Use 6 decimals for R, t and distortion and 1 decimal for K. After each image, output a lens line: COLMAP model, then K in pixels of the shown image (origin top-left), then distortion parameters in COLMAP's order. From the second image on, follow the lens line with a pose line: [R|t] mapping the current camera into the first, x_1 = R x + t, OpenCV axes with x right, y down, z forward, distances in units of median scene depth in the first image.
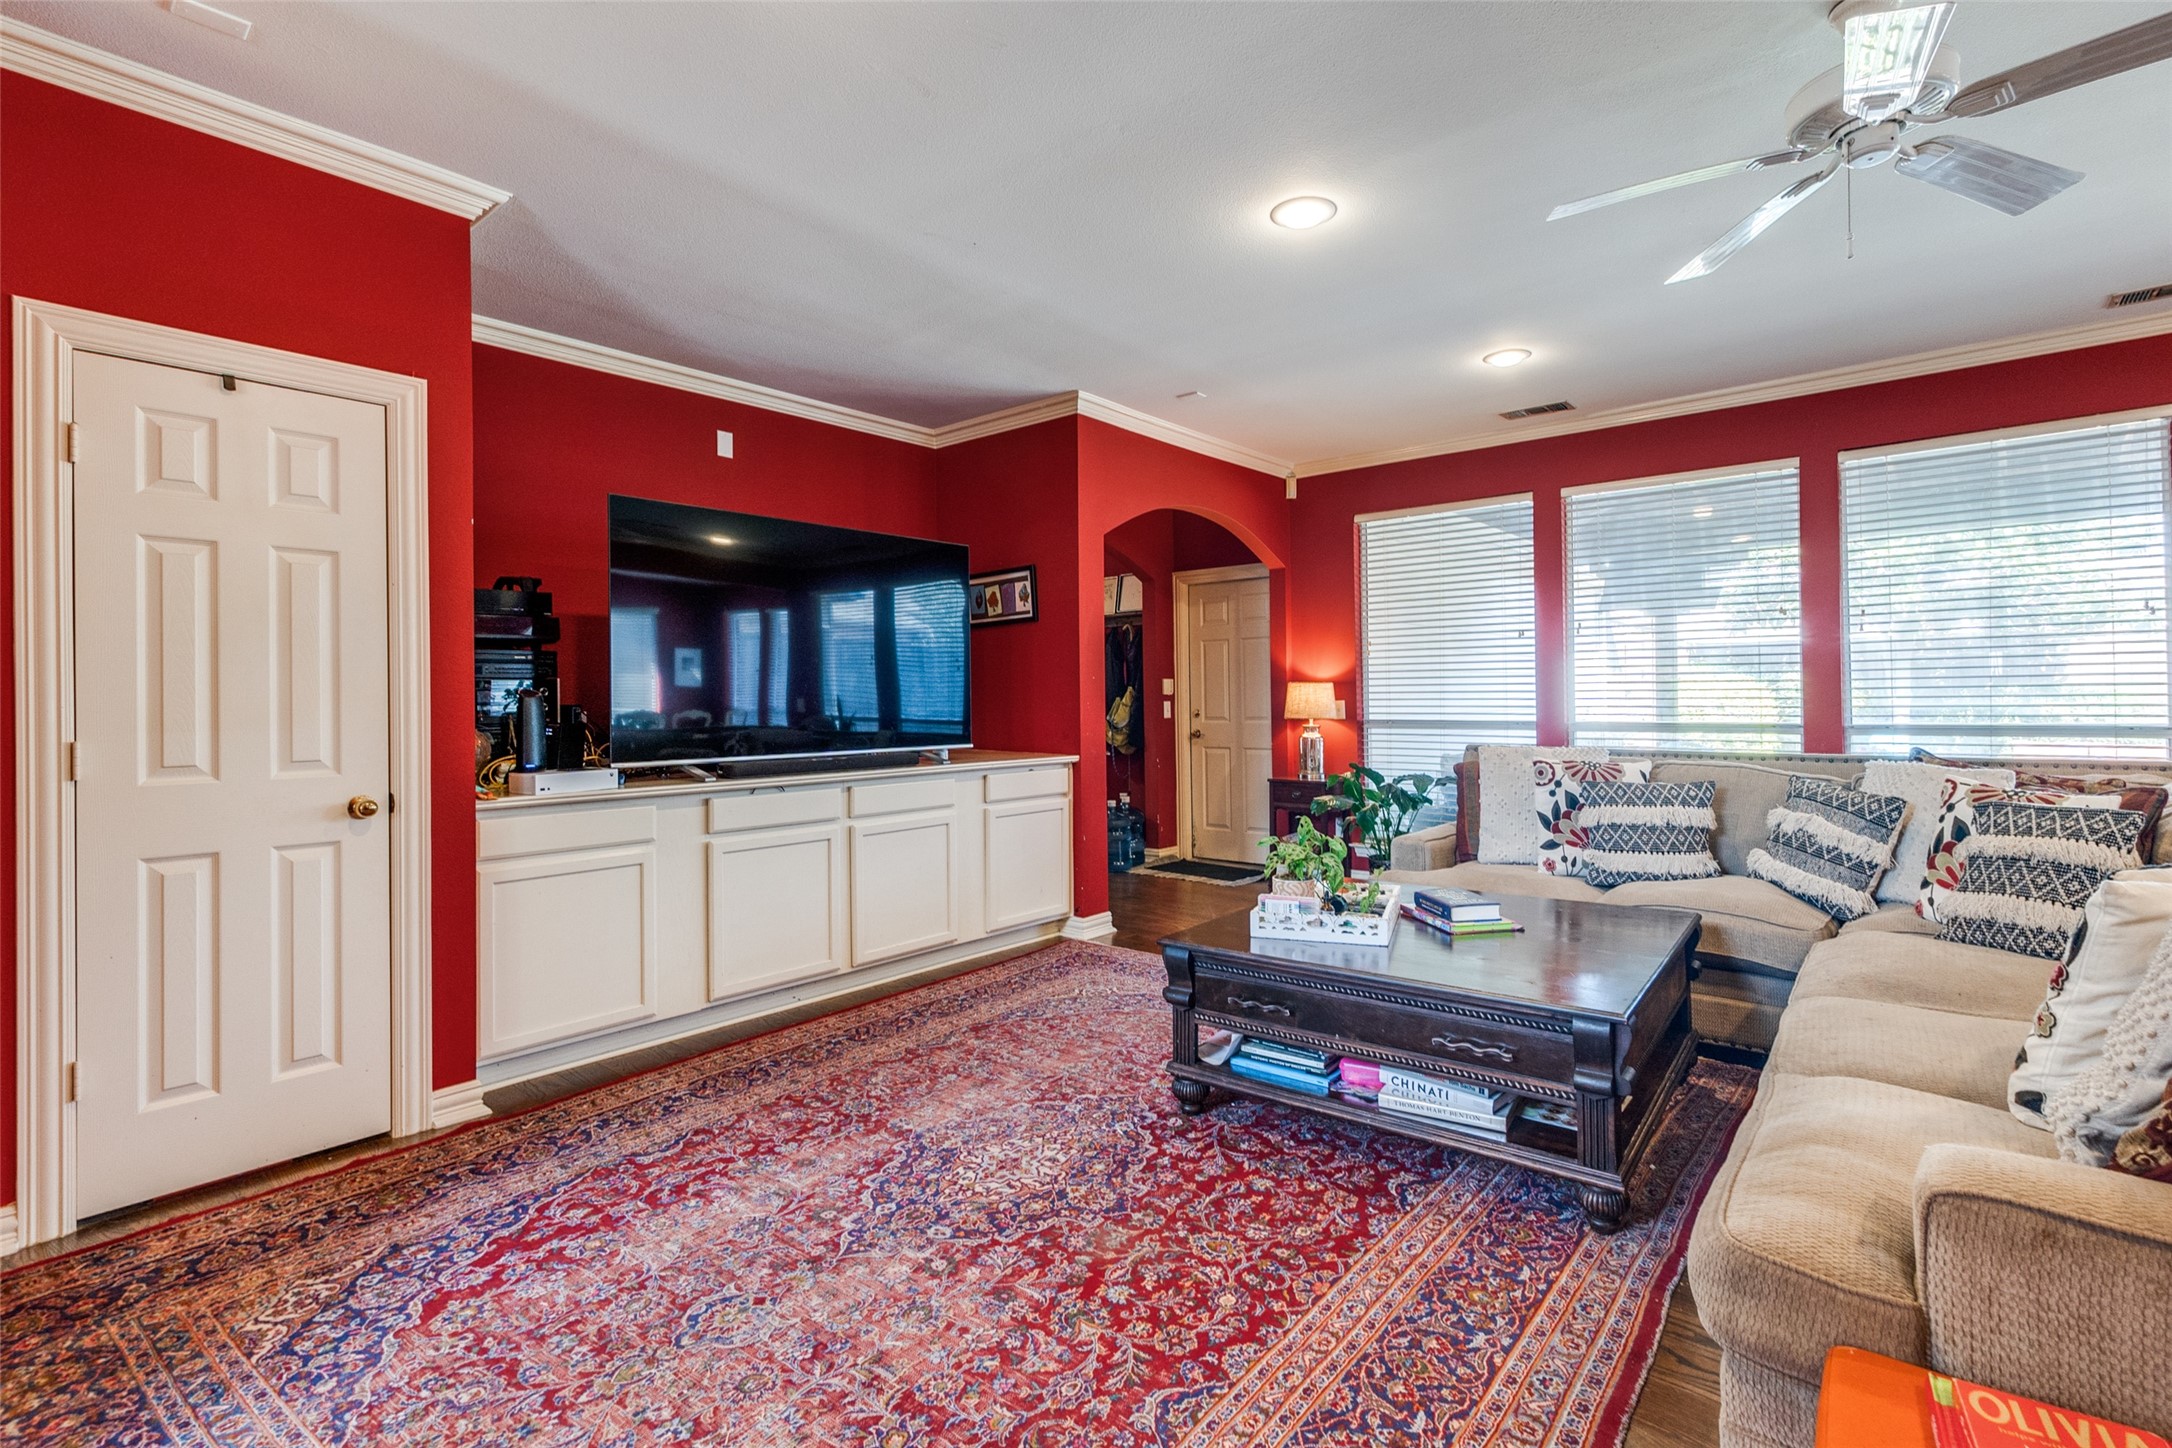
lens RADIAL K [[1013.5, 0, 1104.4], [0, 1013.5, 695.1], [0, 0, 1]] dist [-0.003332, 0.000680]
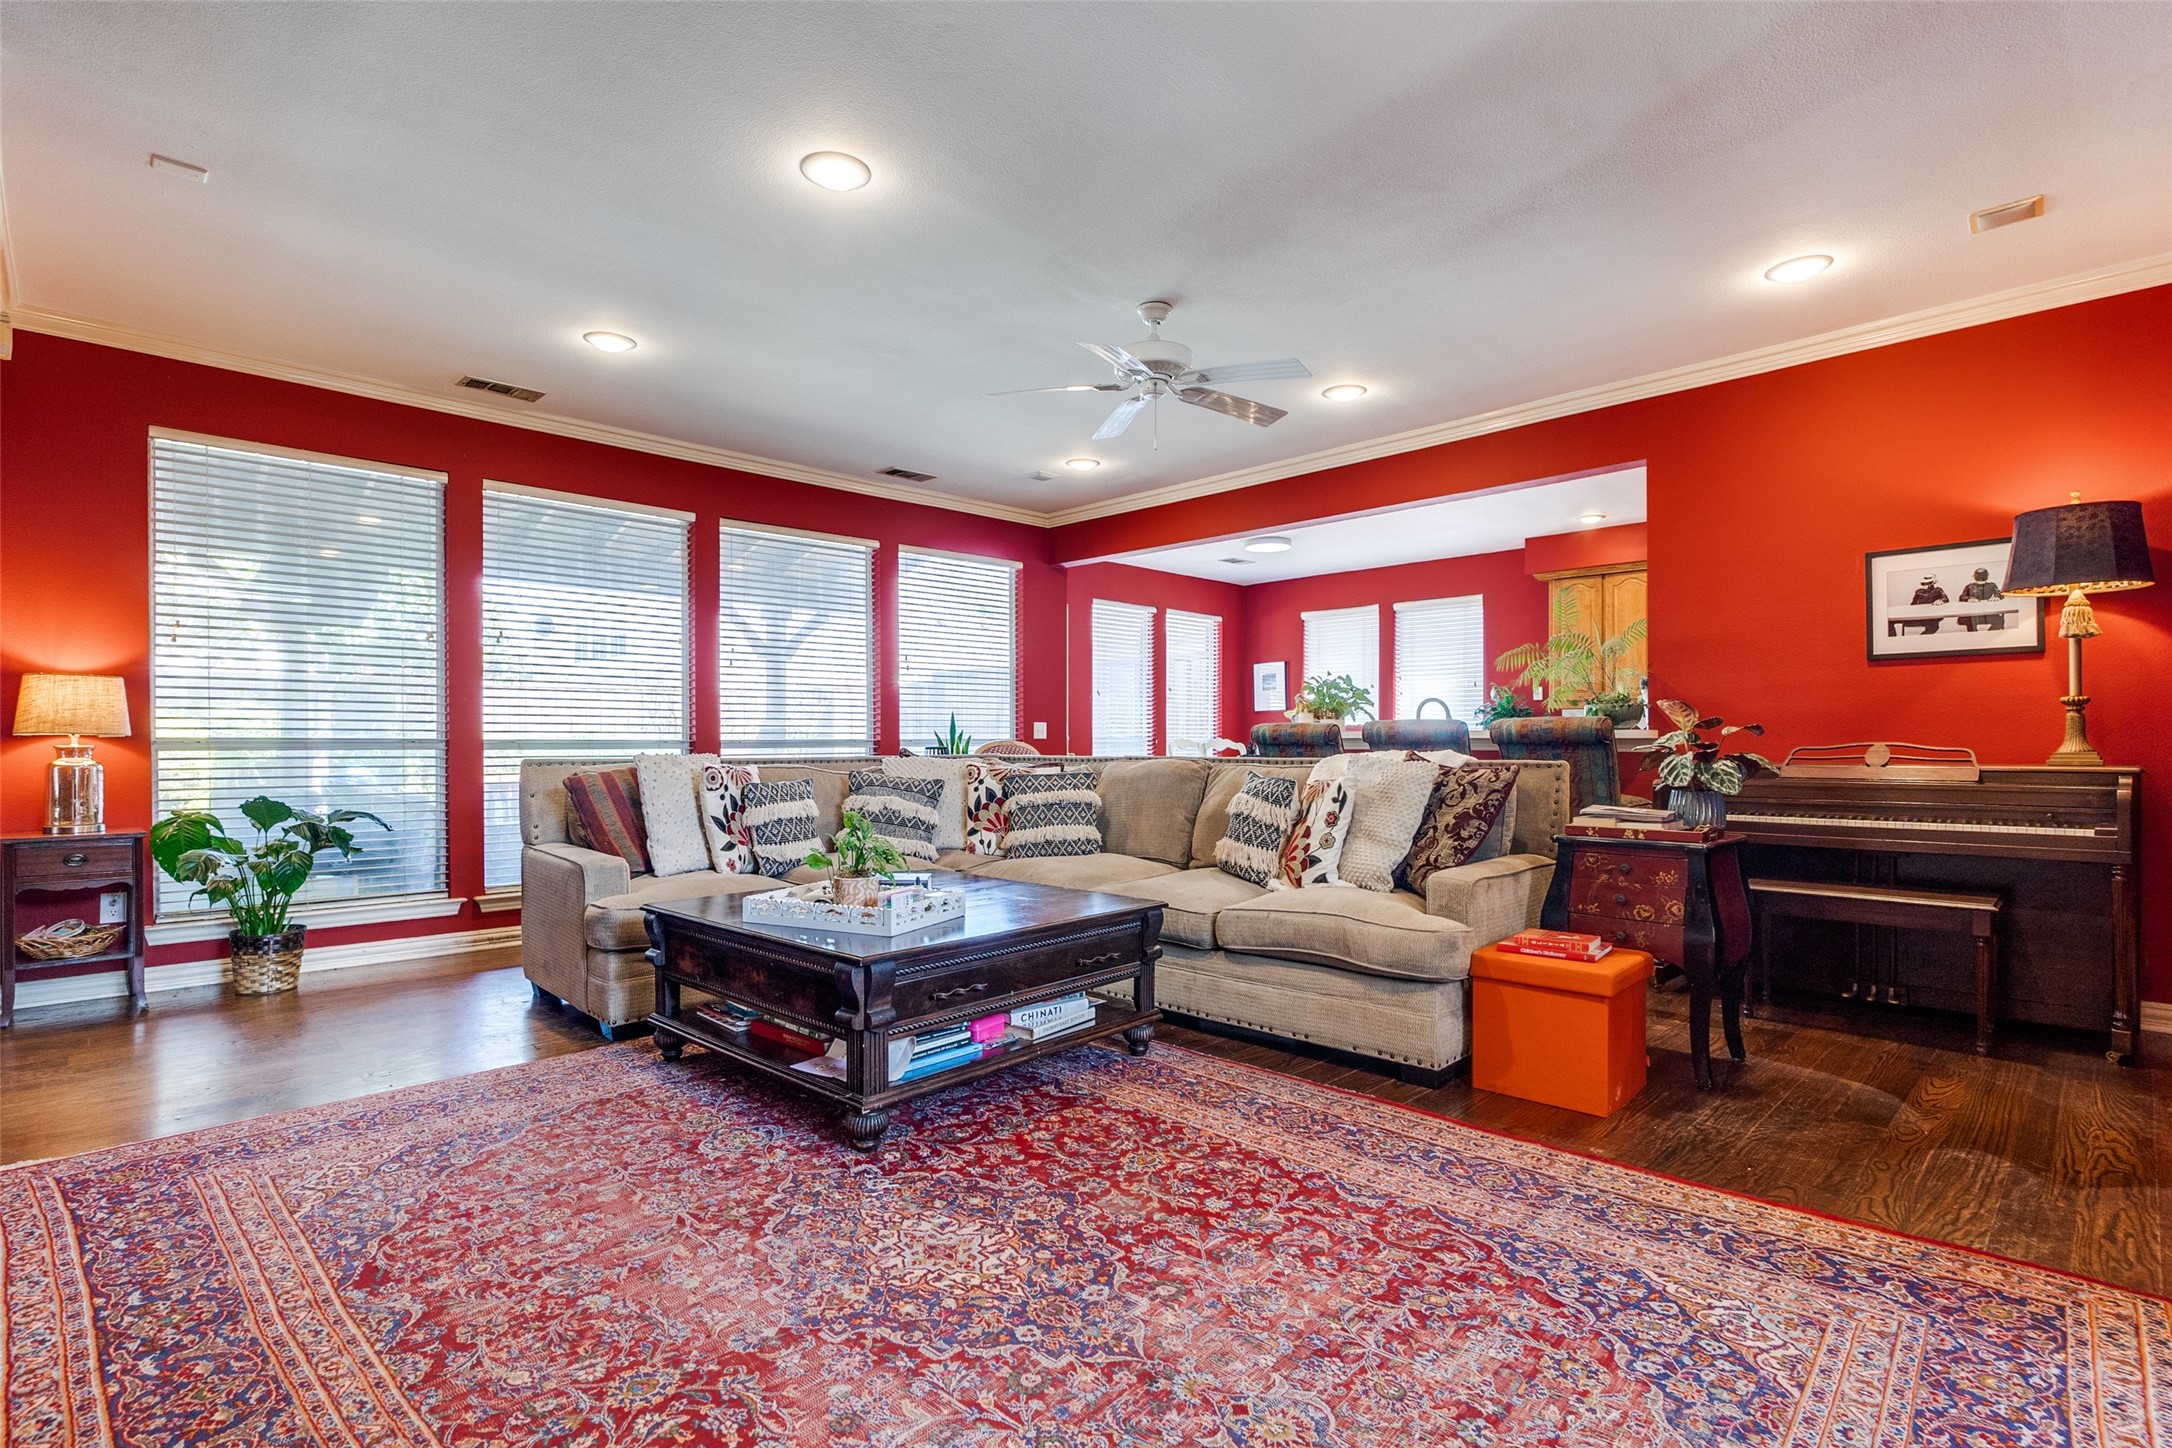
lens RADIAL K [[1013.5, 0, 1115.4], [0, 1013.5, 732.9], [0, 0, 1]] dist [-0.003332, 0.000680]
pose [[0.082775, 0.013297, 0.996480, -0.897899], [-0.006731, 0.999896, -0.012784, 0.065943], [-0.996546, -0.005649, 0.082856, 0.815182]]
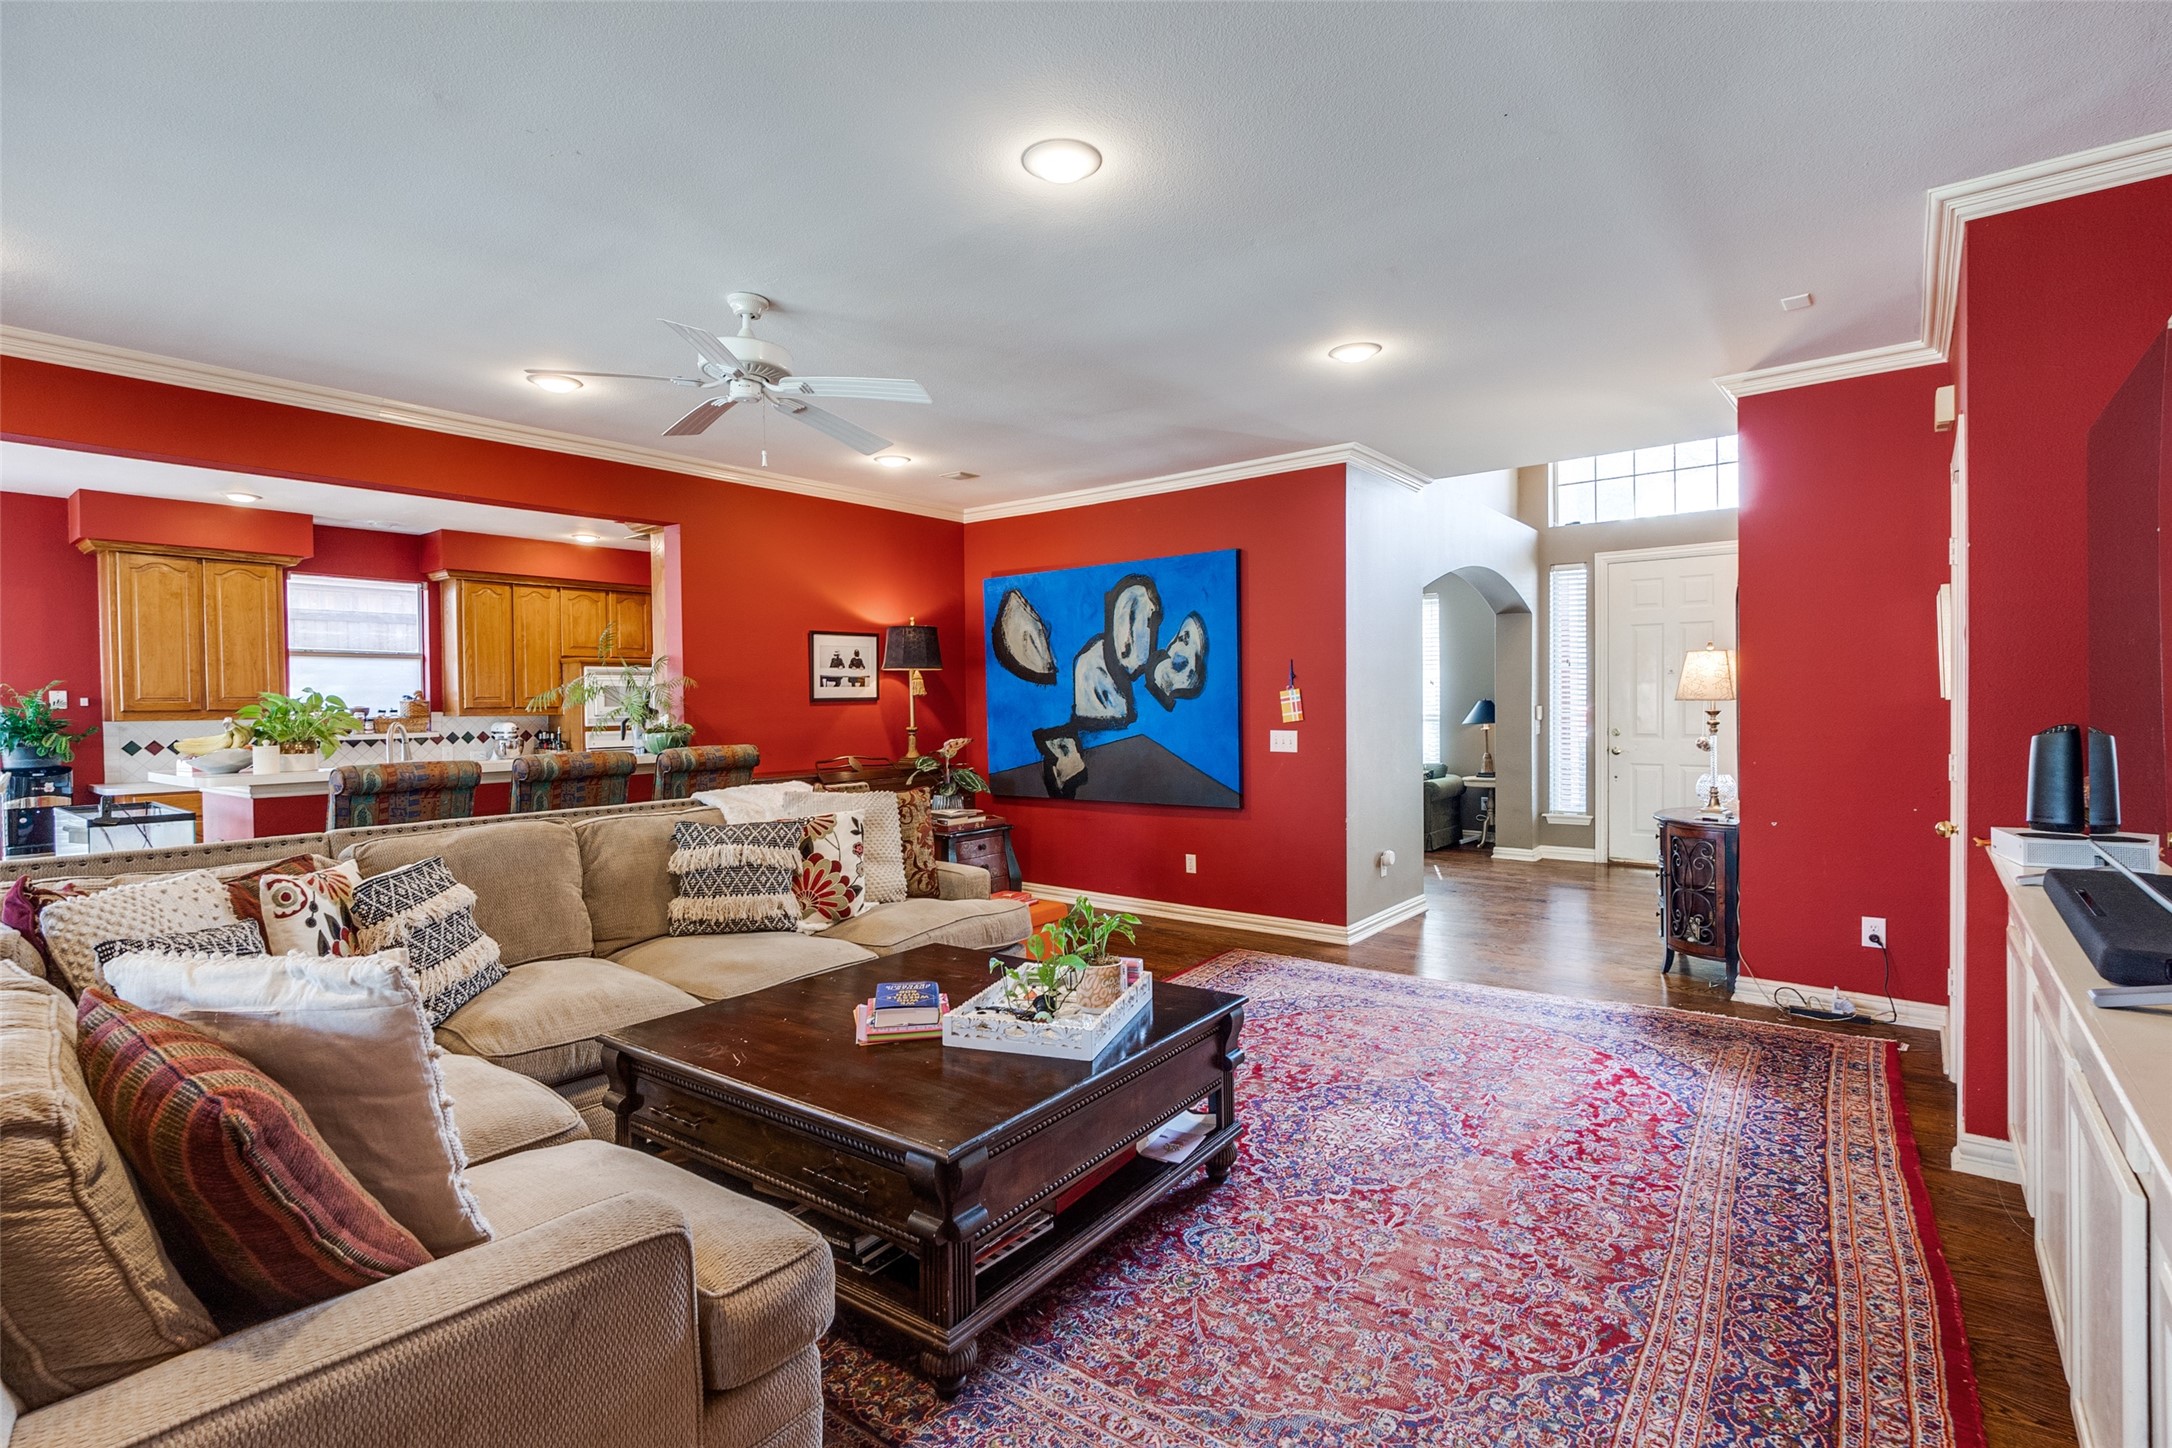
lens RADIAL K [[1013.5, 0, 1068.2], [0, 1013.5, 724.5], [0, 0, 1]] dist [-0.003332, 0.000680]
pose [[-0.999752, 0.022075, -0.002967, 0.253176], [0.022045, 0.999711, 0.009537, -0.038445], [0.003177, 0.009469, -0.999950, 2.246293]]
